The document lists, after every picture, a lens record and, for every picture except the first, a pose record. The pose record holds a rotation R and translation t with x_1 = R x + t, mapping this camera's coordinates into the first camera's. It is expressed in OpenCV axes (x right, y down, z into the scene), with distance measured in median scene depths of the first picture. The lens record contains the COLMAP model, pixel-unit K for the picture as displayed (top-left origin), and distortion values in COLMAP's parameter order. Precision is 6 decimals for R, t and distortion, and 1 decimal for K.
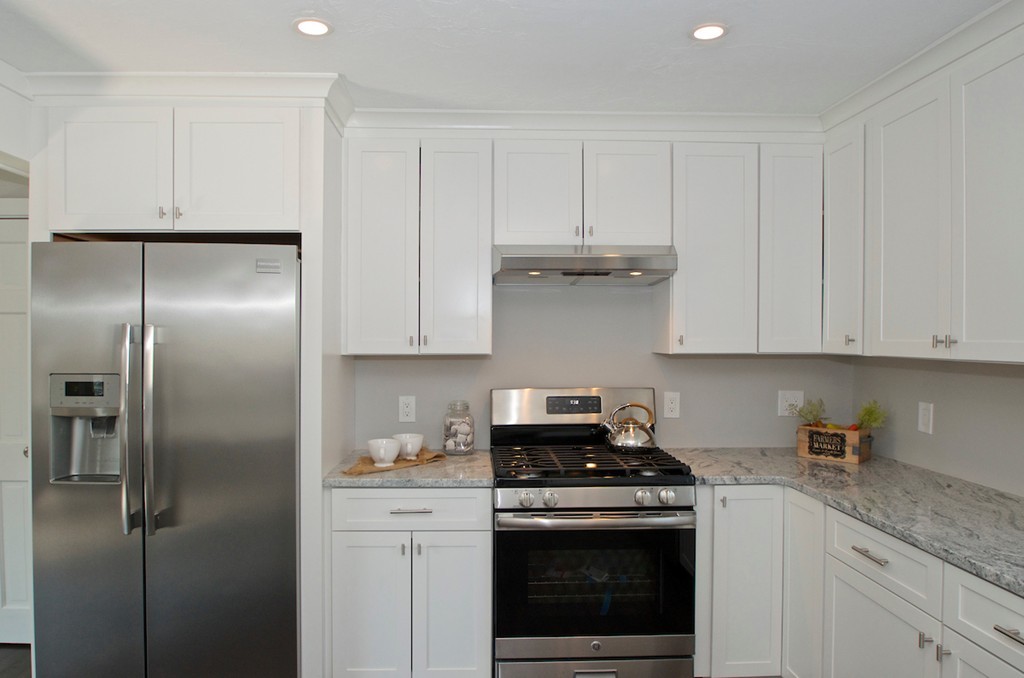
lens RADIAL K [[662.7, 0, 499.9], [0, 662.7, 343.5], [0, 0, 1]] dist [-0.037965, 0.001772]
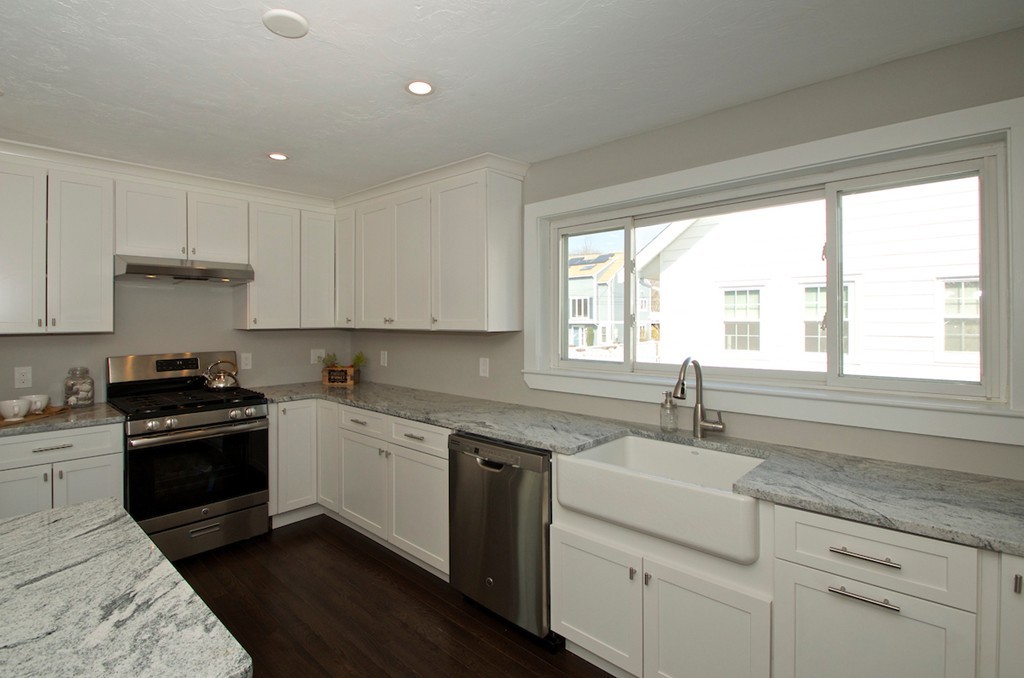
lens RADIAL K [[493.5, 0, 484.4], [0, 493.5, 321.3], [0, 0, 1]] dist [-0.003072, -0.001354]
pose [[0.727016, -0.005817, 0.686596, -0.164258], [0.009155, 0.999957, -0.001223, 0.002729], [-0.686560, 0.007175, 0.727038, -0.314515]]
